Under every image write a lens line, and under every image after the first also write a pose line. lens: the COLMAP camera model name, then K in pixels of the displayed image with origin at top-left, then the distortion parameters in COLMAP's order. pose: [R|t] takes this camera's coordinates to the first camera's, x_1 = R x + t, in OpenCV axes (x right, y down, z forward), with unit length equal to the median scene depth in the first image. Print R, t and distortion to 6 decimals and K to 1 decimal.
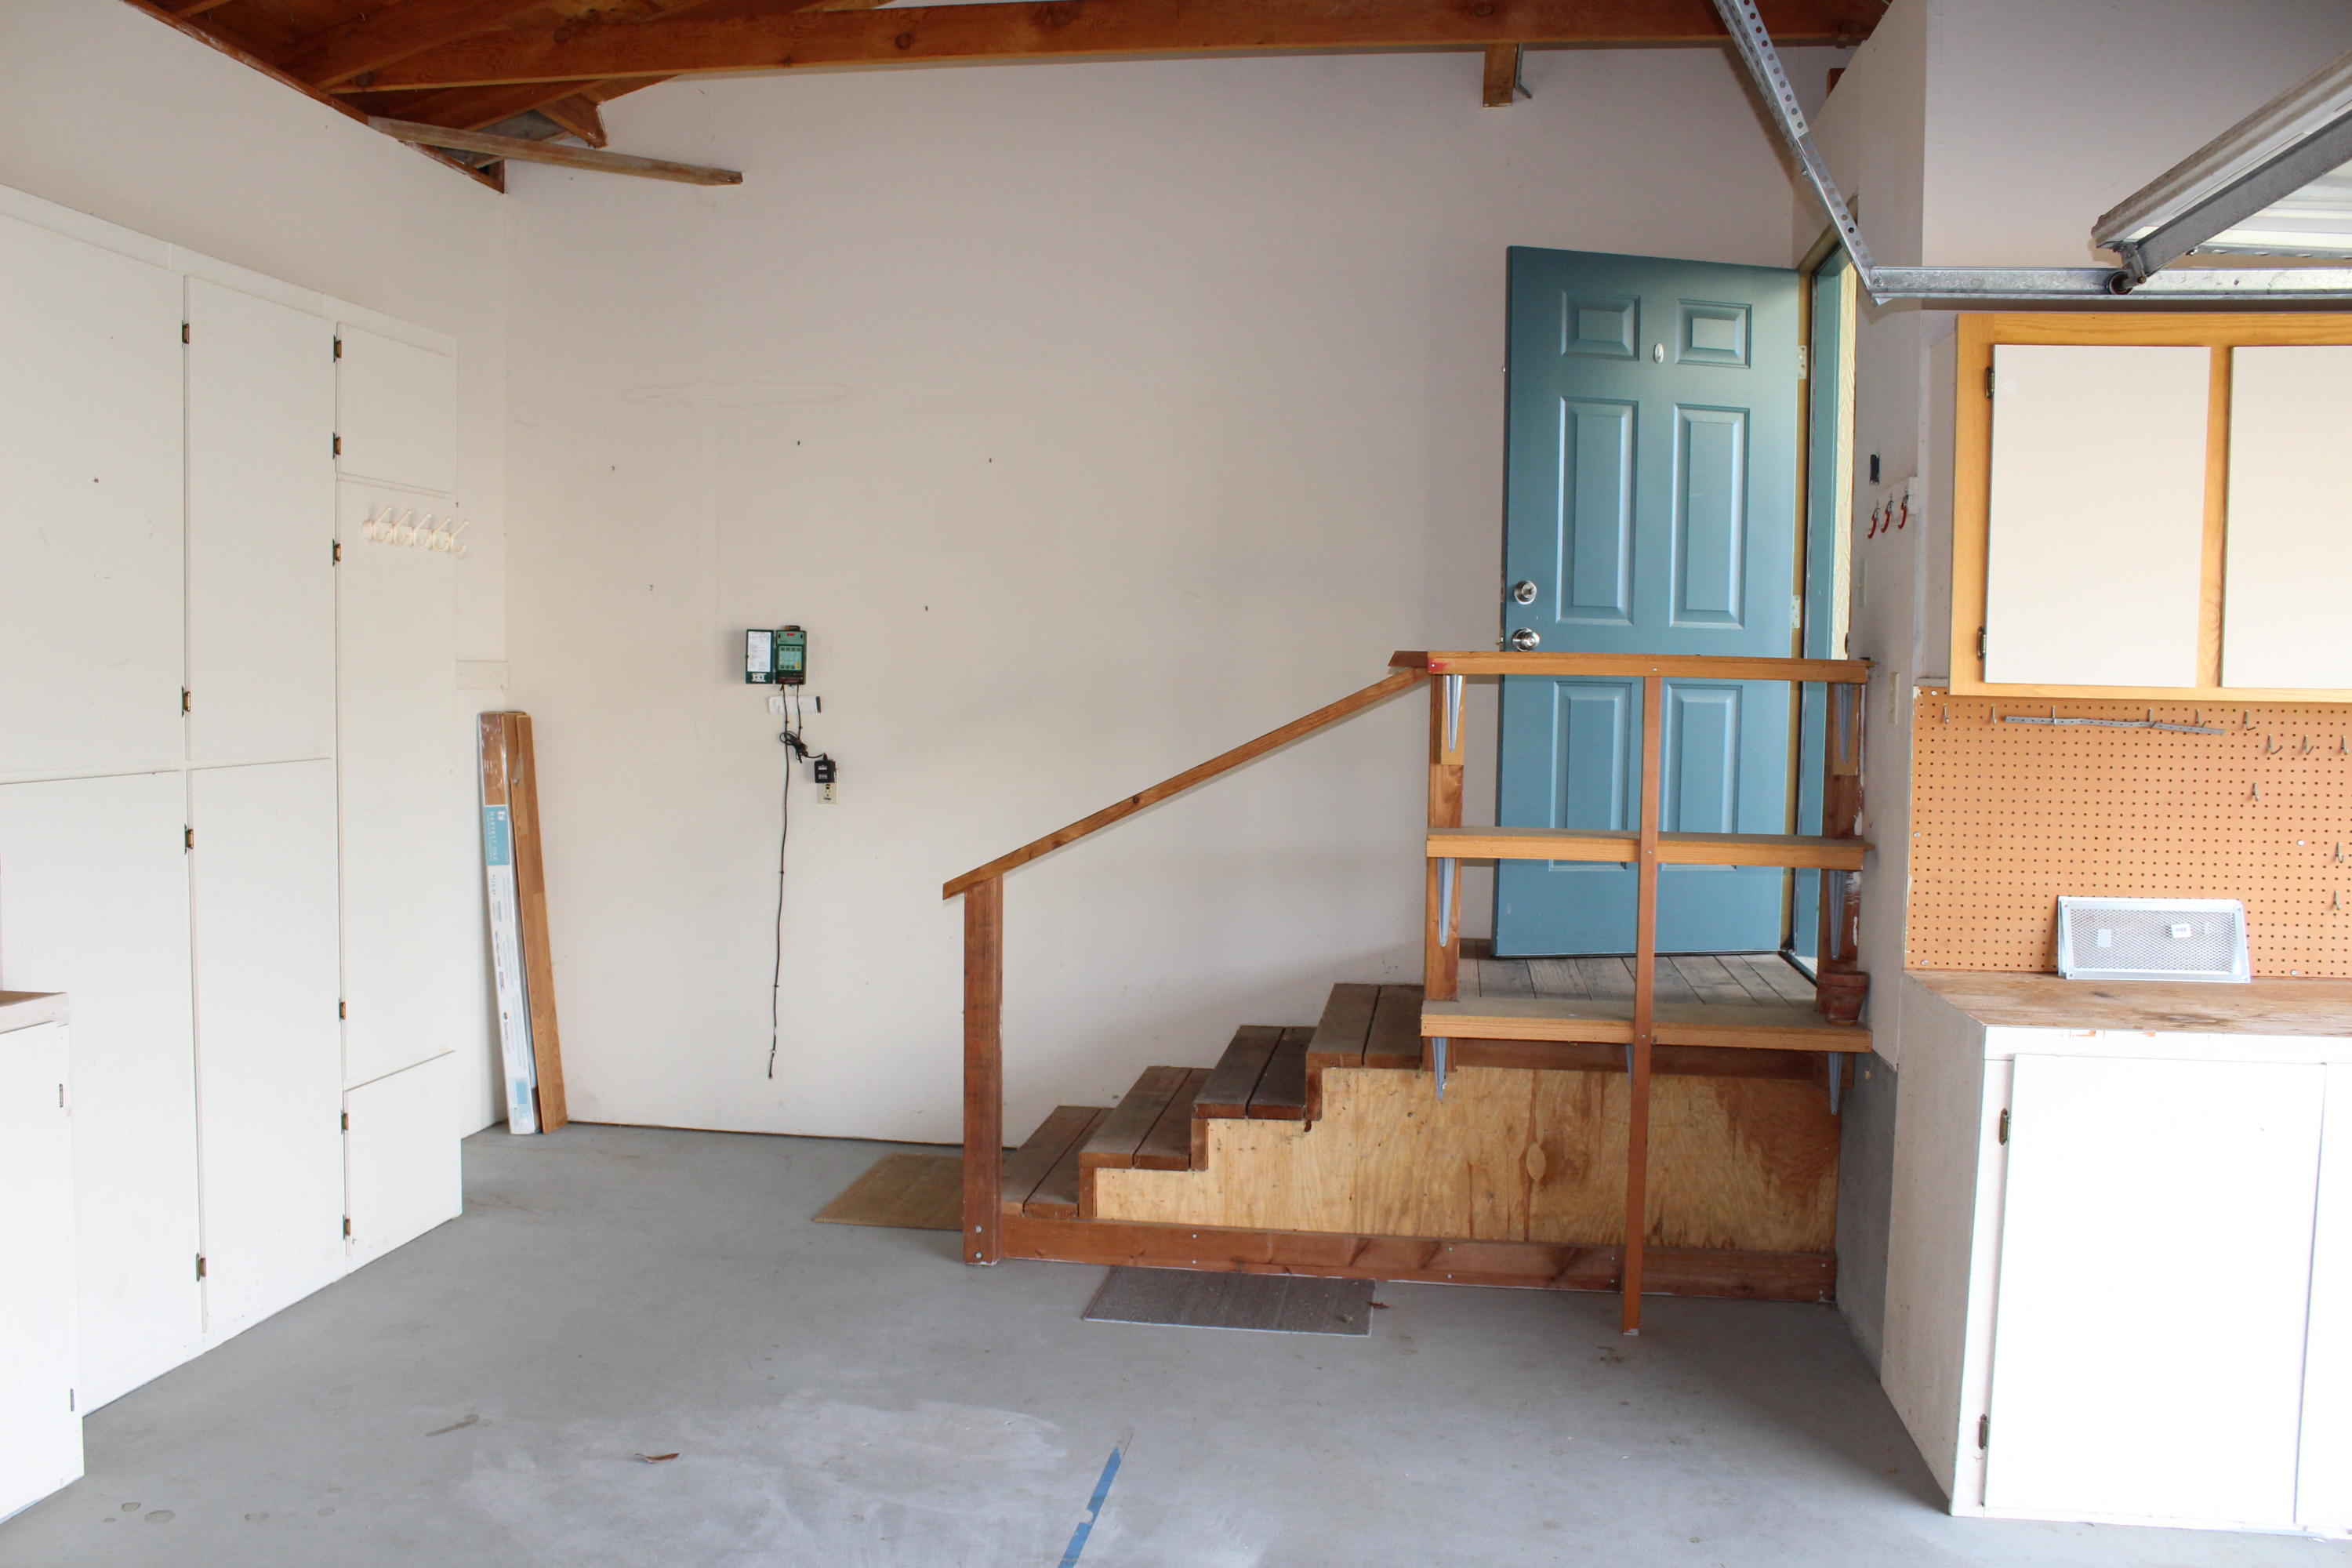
lens RADIAL K [[1973.5, 0, 1174.7], [0, 1973.5, 802.5], [0, 0, 1]] dist [-0.161880, 0.149402]
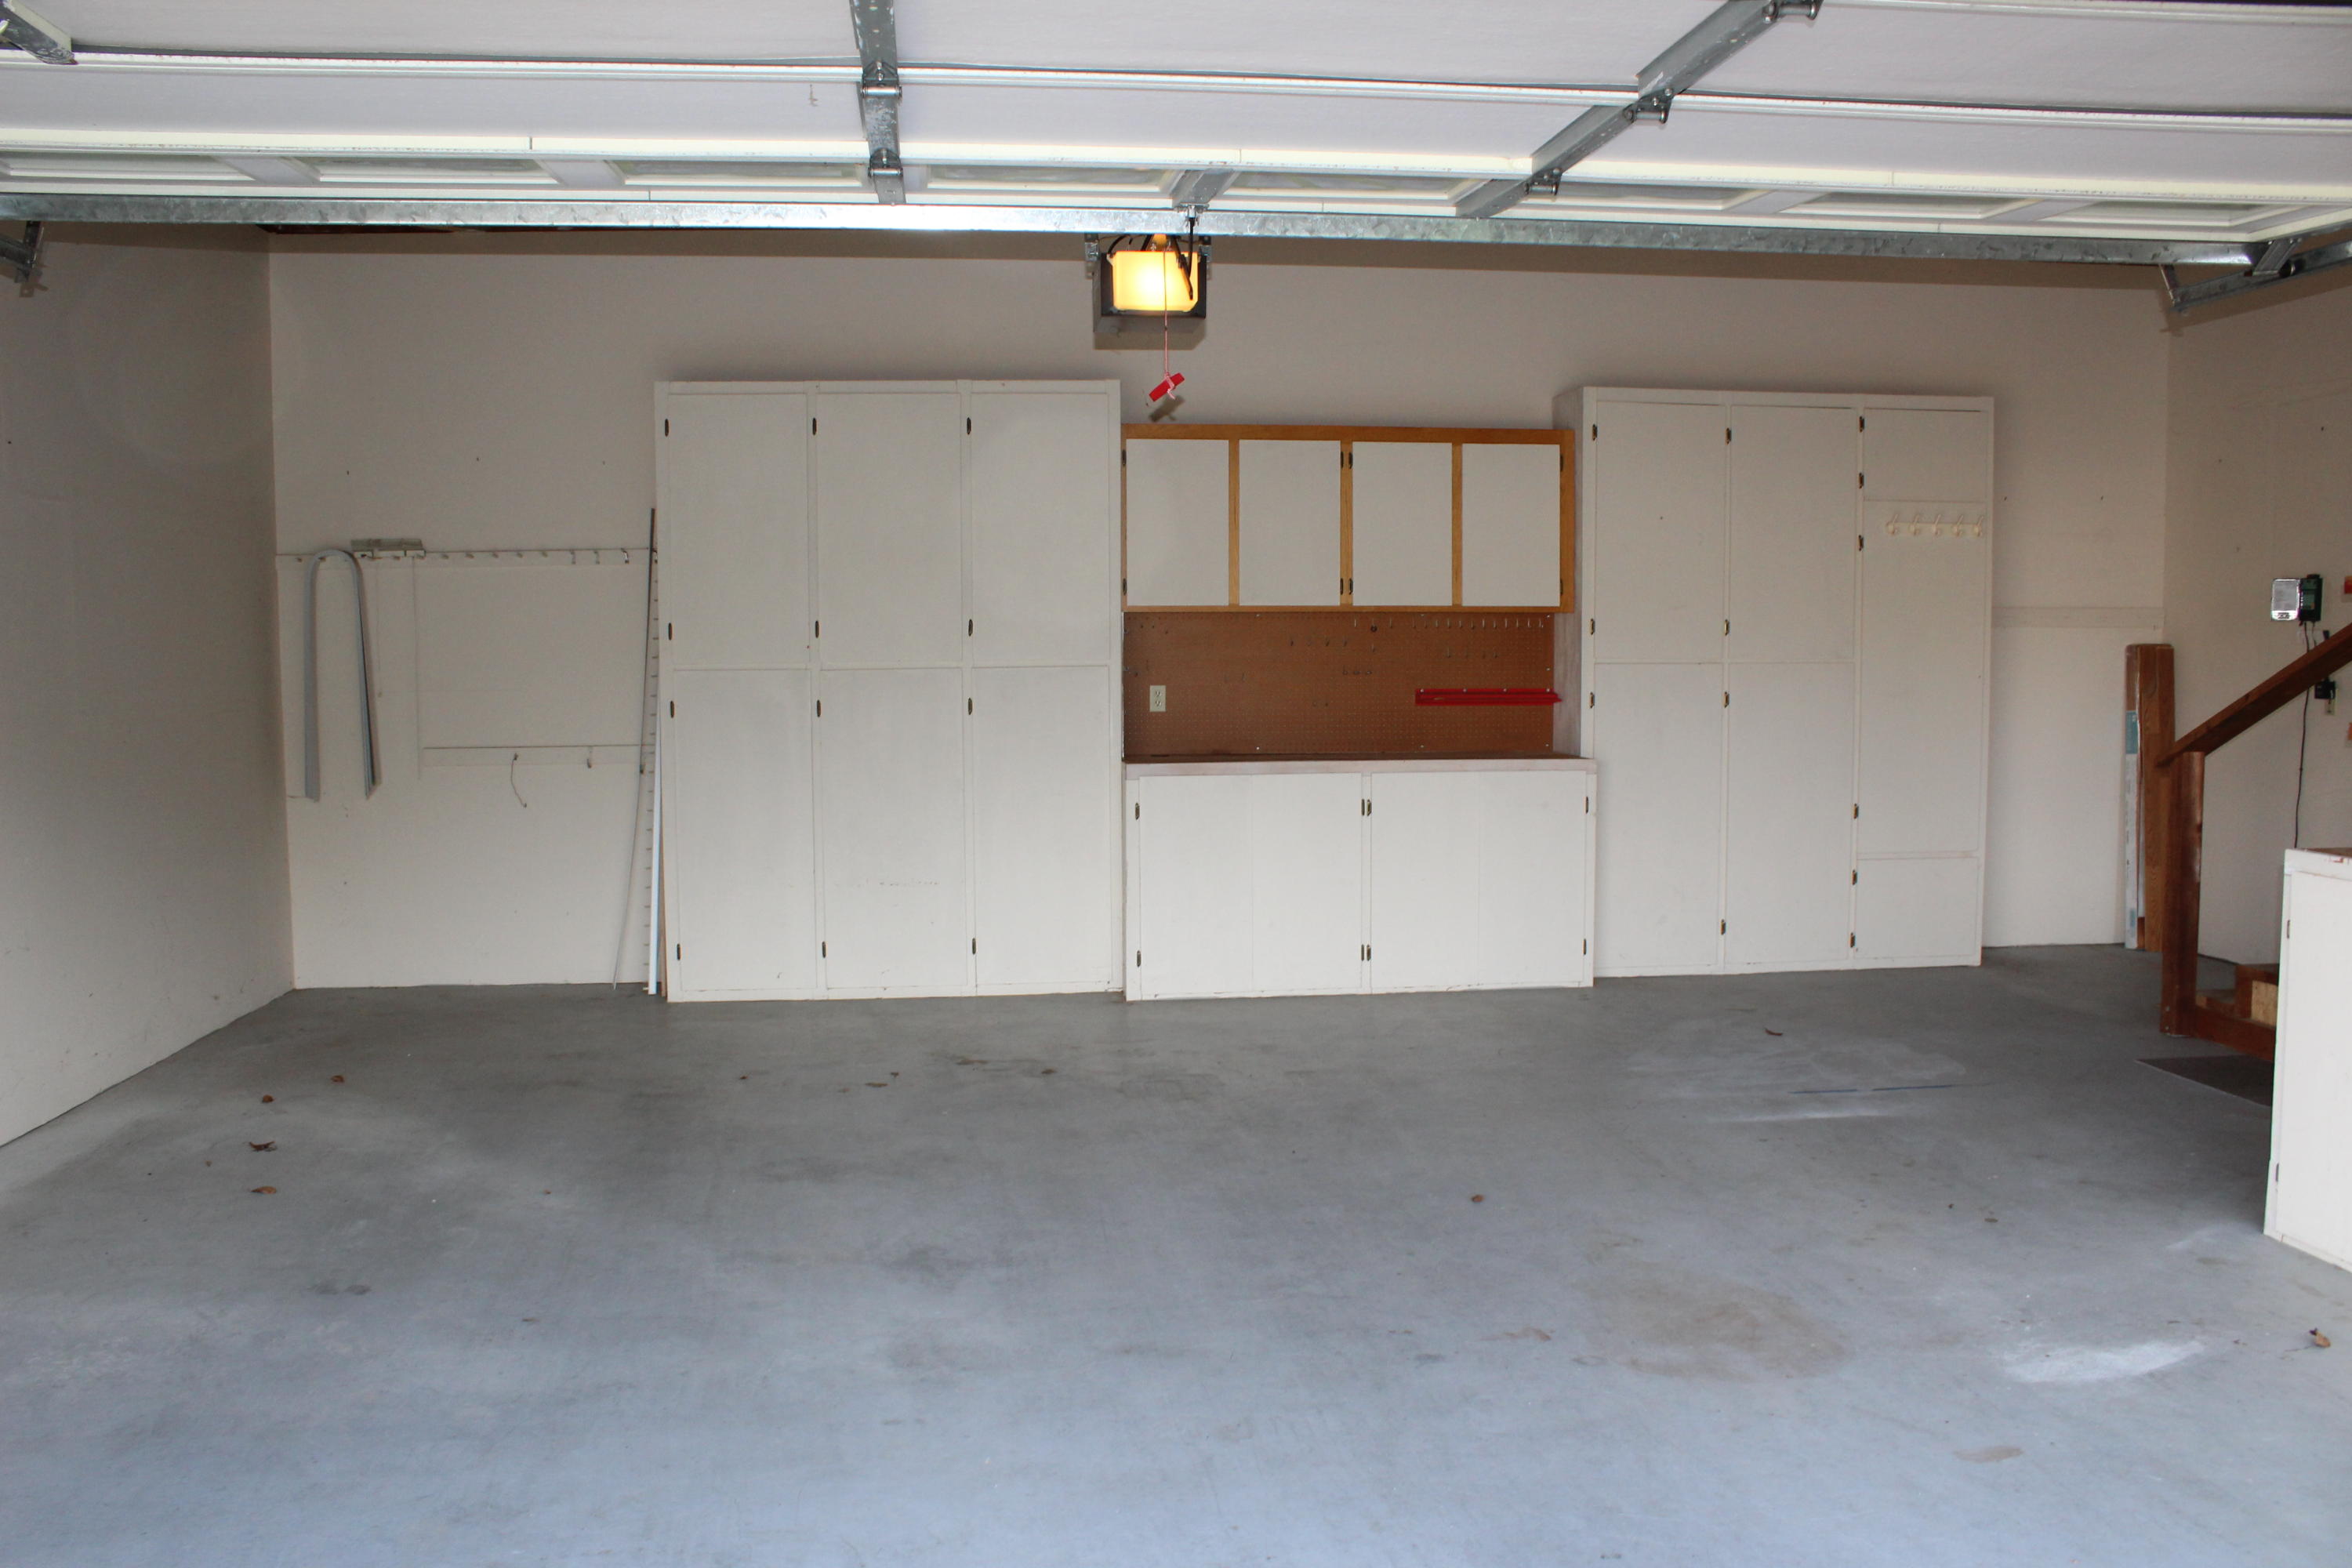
lens RADIAL K [[1973.5, 0, 1174.7], [0, 1973.5, 802.5], [0, 0, 1]] dist [-0.161880, 0.149402]
pose [[0.262379, 0.064893, -0.962780, 0.996651], [-0.054762, 0.997130, 0.052284, 0.040951], [0.963410, 0.039005, 0.265180, -0.034824]]
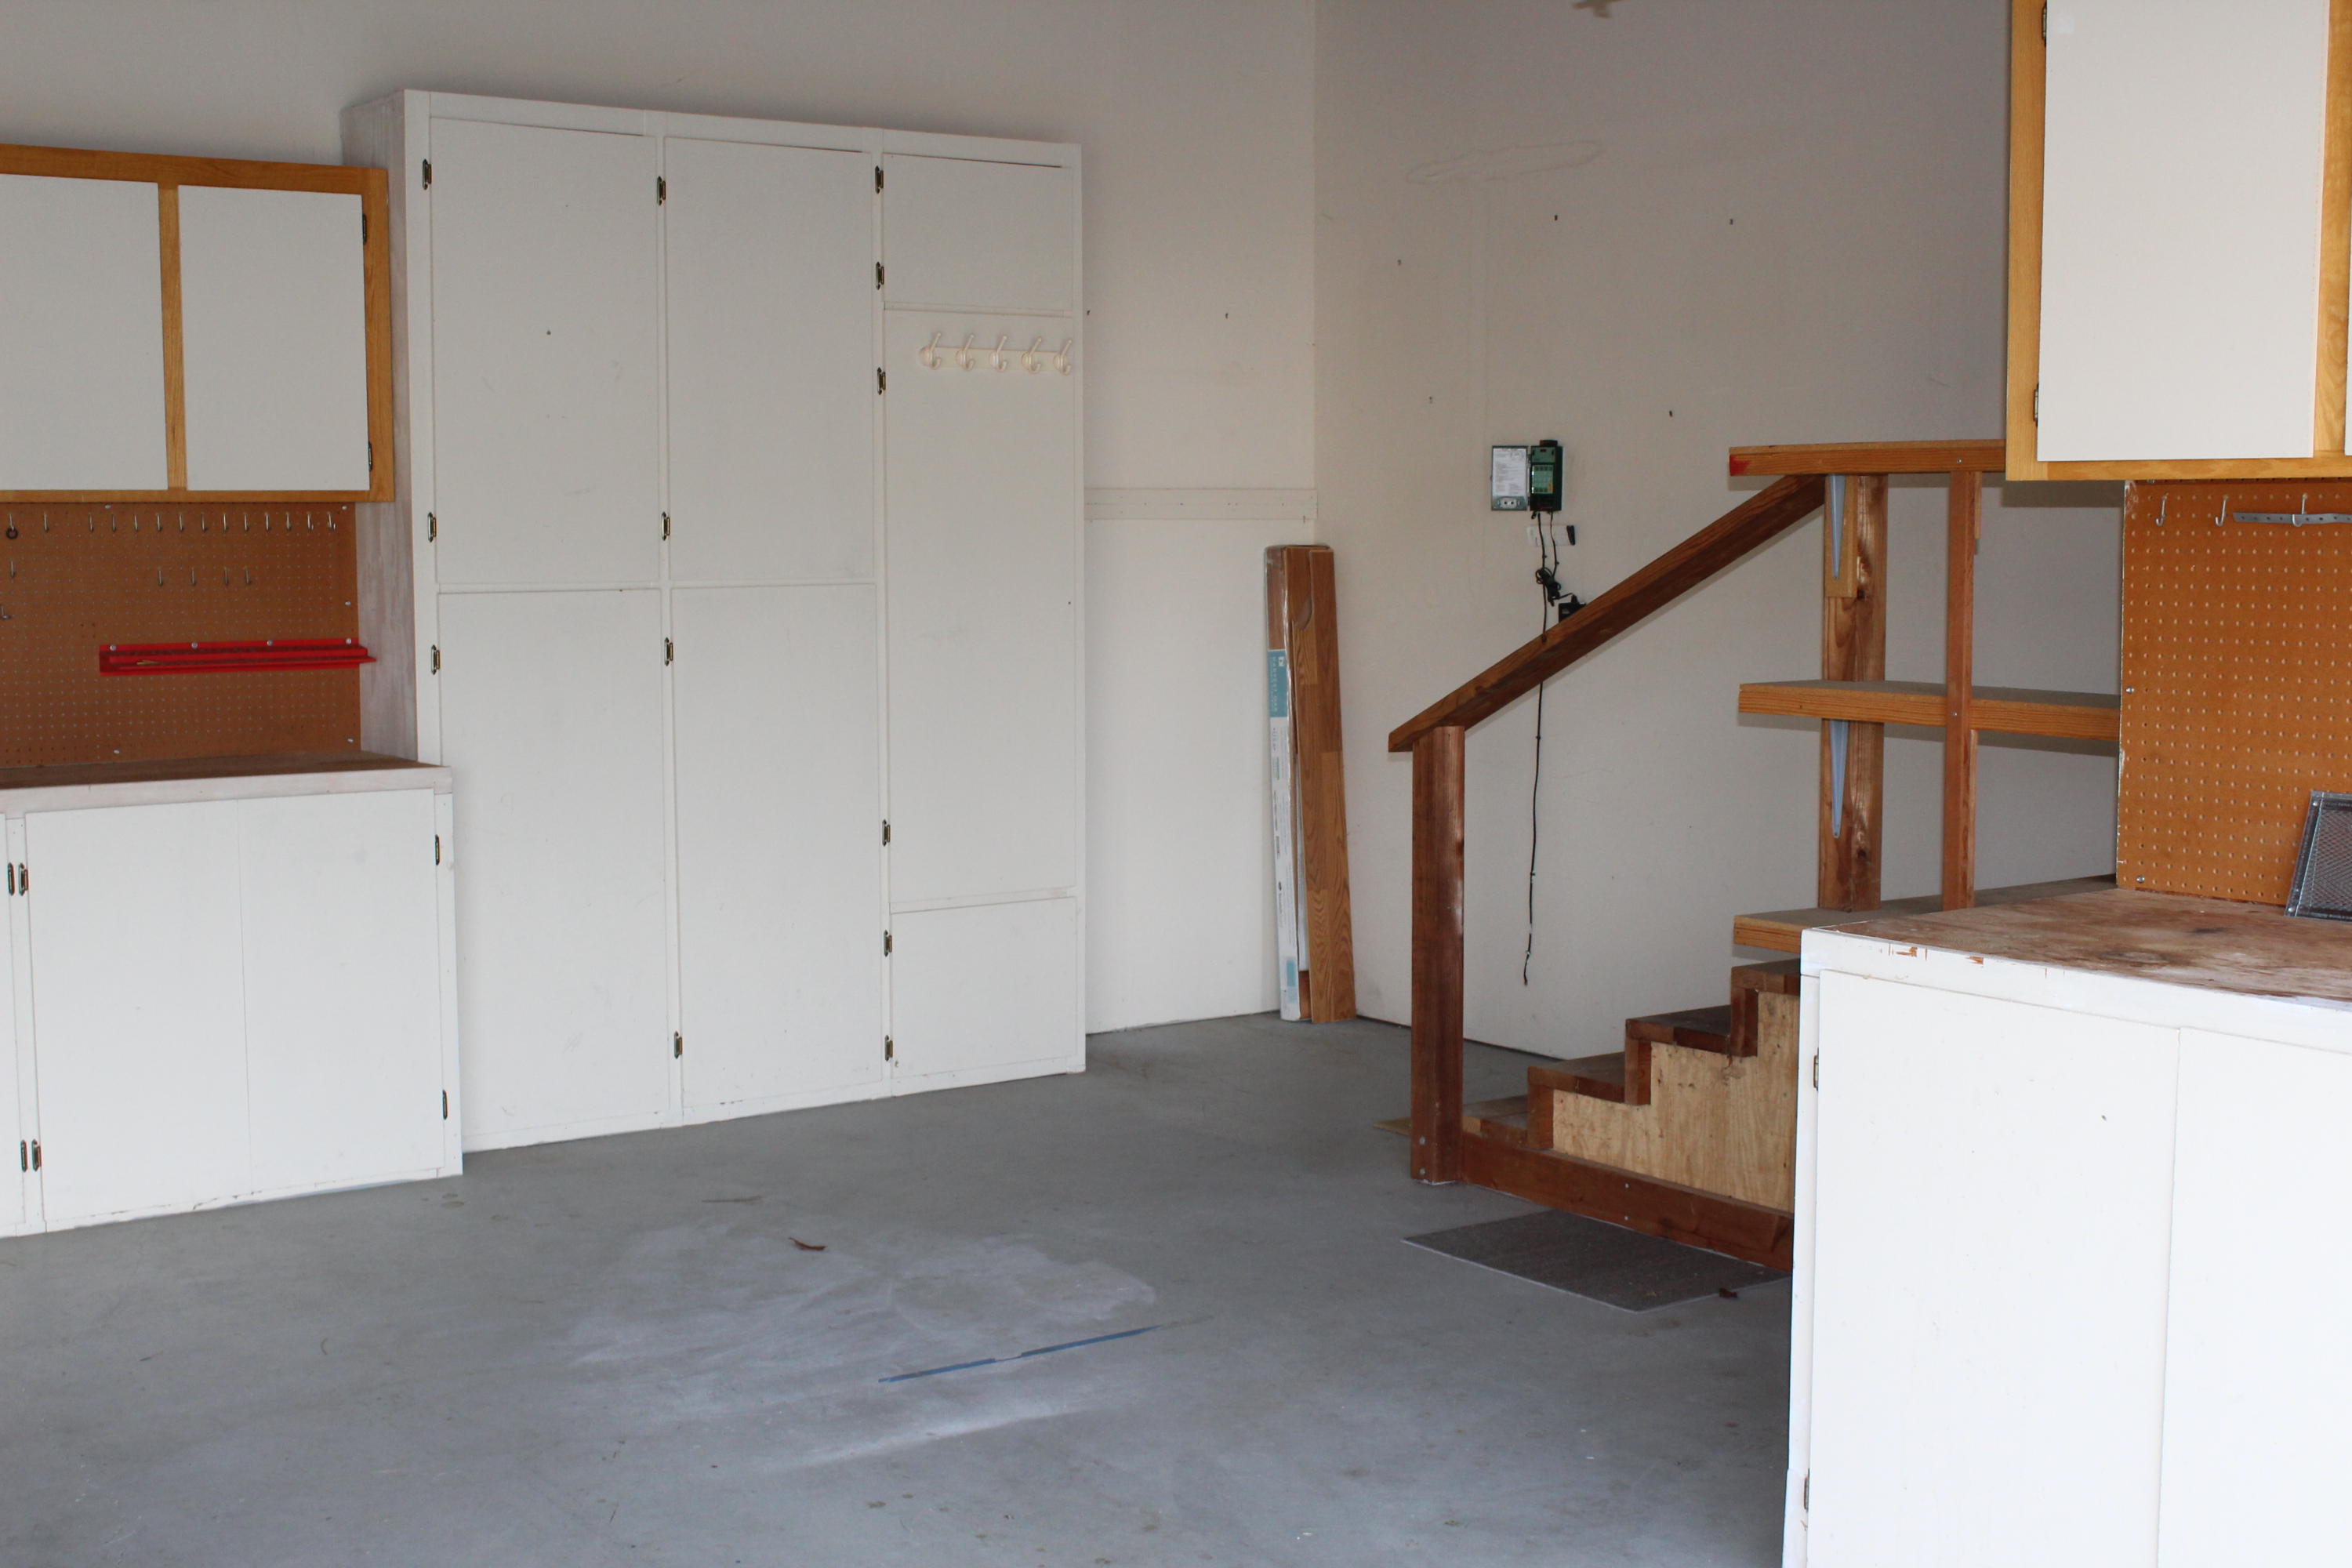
lens RADIAL K [[2905.3, 0, 1171.4], [0, 2905.3, 810.6], [0, 0, 1]] dist [-0.078923, 0.078468]
pose [[0.691931, 0.056809, -0.719725, 0.729557], [-0.035142, 0.998368, 0.045017, 0.020922], [0.721108, -0.005856, 0.692798, 0.043099]]
